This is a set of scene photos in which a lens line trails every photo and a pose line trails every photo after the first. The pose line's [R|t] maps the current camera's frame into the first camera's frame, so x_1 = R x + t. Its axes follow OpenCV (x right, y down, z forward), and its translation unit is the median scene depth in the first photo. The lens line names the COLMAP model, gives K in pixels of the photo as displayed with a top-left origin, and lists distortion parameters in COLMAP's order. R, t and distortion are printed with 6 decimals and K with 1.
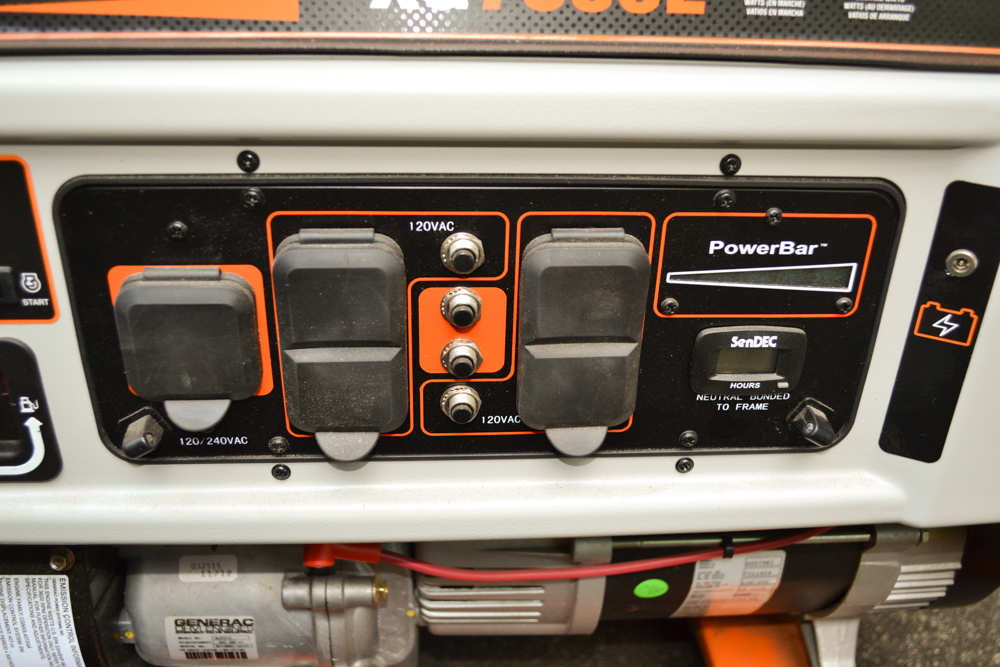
lens RADIAL K [[944.5, 0, 499.8], [0, 944.5, 335.2], [0, 0, 1]] dist [-0.061545, 0.000000]
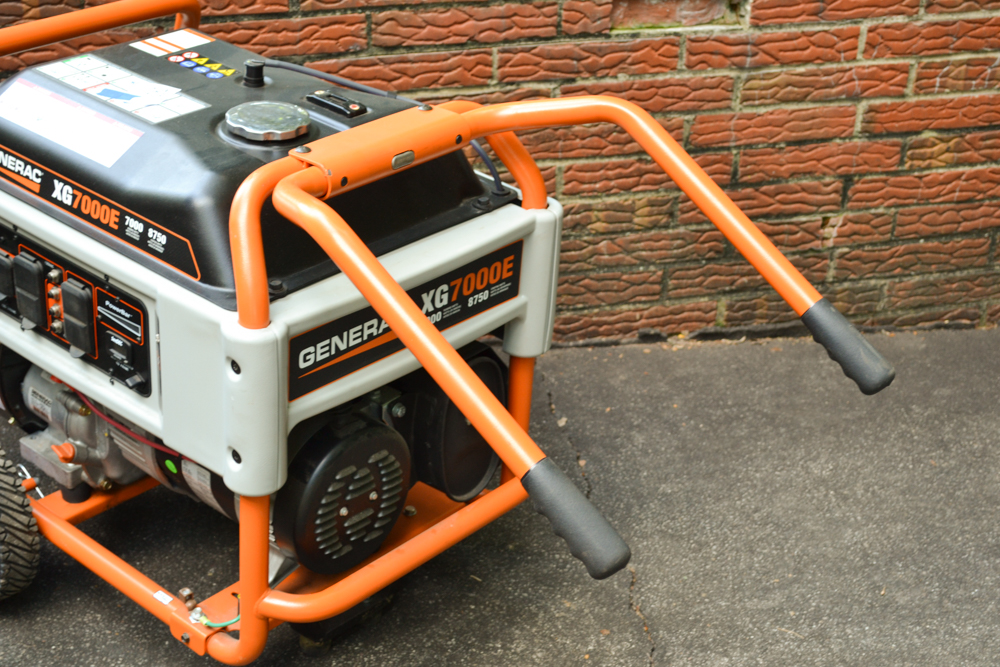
lens RADIAL K [[1718.7, 0, 500.1], [0, 1718.7, 330.8], [0, 0, 1]] dist [0.020149, 0.000000]
pose [[0.706805, 0.356072, -0.611260, 3.980643], [-0.386449, 0.918107, 0.087961, -0.866668], [0.592523, 0.174050, 0.786526, -2.256452]]
